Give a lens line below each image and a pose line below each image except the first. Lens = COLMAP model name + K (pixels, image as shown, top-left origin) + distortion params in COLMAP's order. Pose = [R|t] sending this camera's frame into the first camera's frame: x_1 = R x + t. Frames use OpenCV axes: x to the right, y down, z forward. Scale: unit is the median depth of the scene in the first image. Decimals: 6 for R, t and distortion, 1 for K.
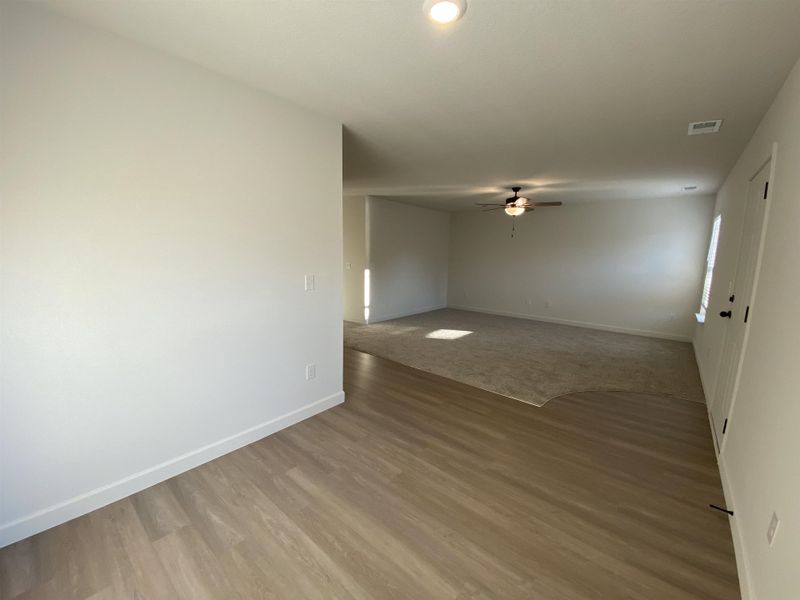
lens RADIAL K [[323.6, 0, 394.9], [0, 323.6, 301.7], [0, 0, 1]] dist [0.025877, -0.022639]
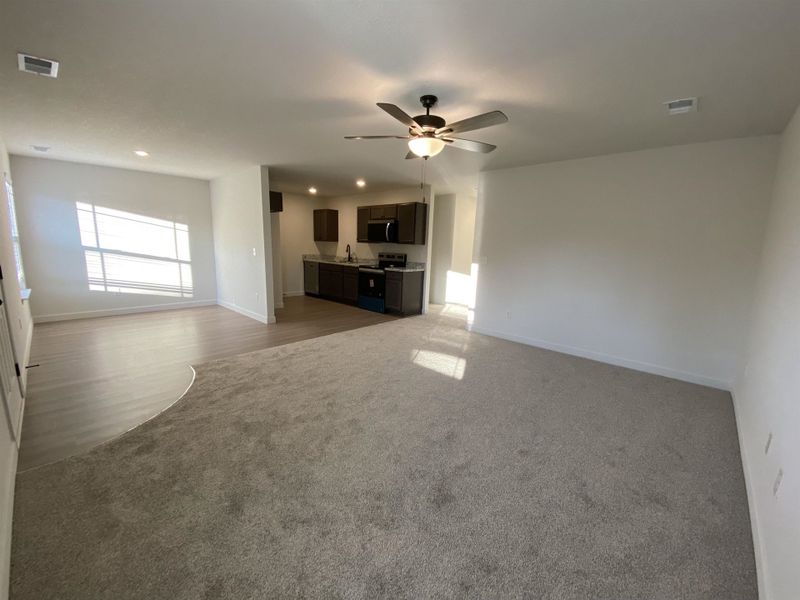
lens RADIAL K [[323.6, 0, 394.9], [0, 323.6, 301.7], [0, 0, 1]] dist [0.025877, -0.022639]
pose [[-0.049782, 0.155412, -0.986595, 0.894047], [-0.180515, 0.970151, 0.161930, -0.123981], [0.982312, 0.186156, -0.020242, 1.001654]]
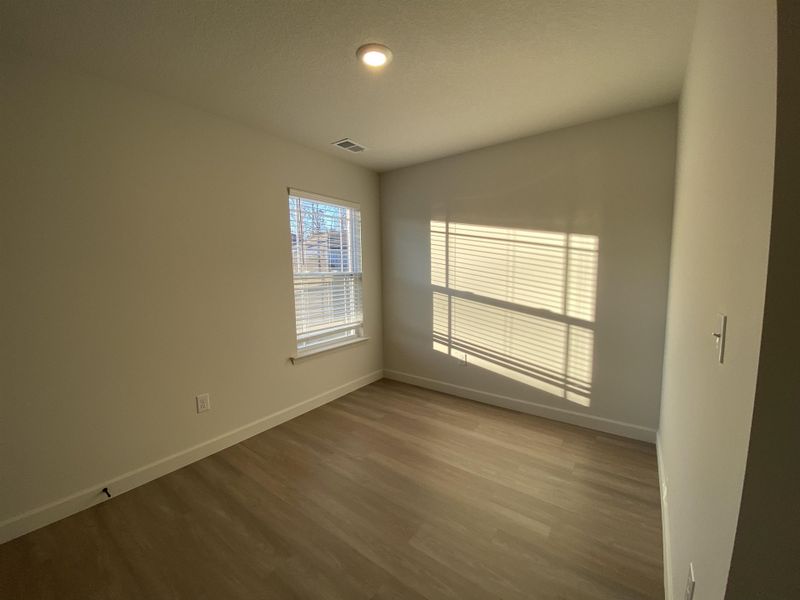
lens RADIAL K [[323.6, 0, 394.9], [0, 323.6, 301.7], [0, 0, 1]] dist [0.025877, -0.022639]
pose [[-0.997805, -0.000117, -0.066223, 0.043872], [-0.016638, 0.968366, 0.248978, -0.088188], [0.064100, 0.249534, -0.966242, 0.661278]]
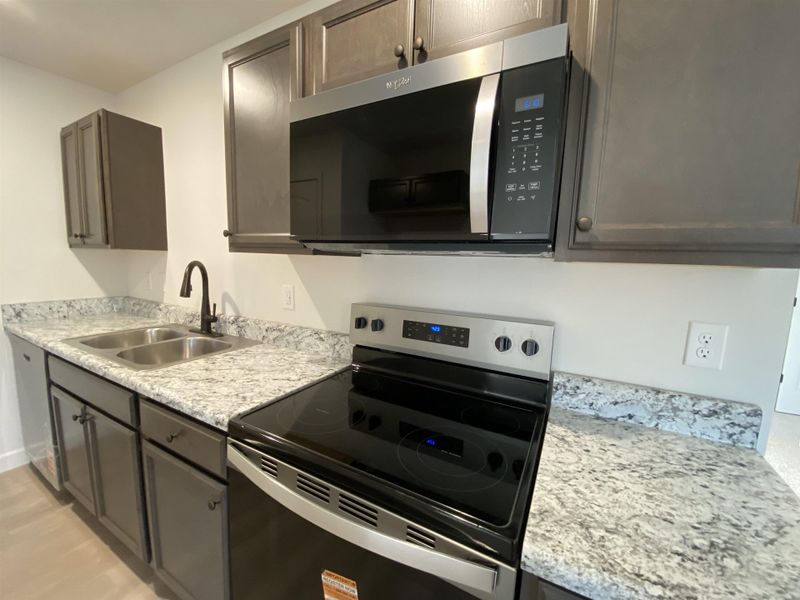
lens RADIAL K [[323.6, 0, 394.9], [0, 323.6, 301.7], [0, 0, 1]] dist [0.025877, -0.022639]
pose [[0.192466, 0.111426, -0.974957, -0.215796], [-0.172106, 0.981965, 0.078252, -0.120231], [0.966093, 0.152735, 0.208173, 0.847856]]
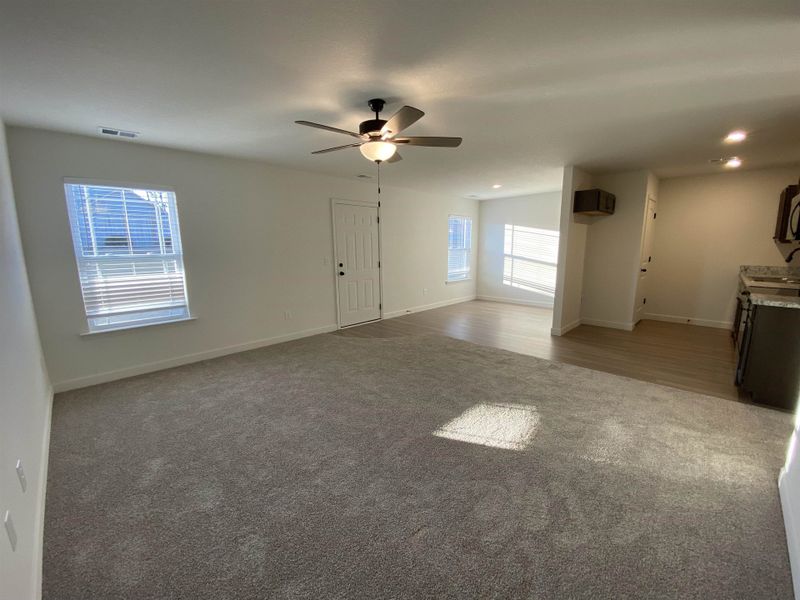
lens RADIAL K [[321.6, 0, 396.6], [0, 321.6, 302.9], [0, 0, 1]] dist [0.024506, -0.021466]
pose [[-0.996597, -0.022812, 0.079207, 0.294442], [0.003755, 0.947379, 0.320093, -0.217578], [-0.082341, 0.319302, -0.944069, 1.522829]]
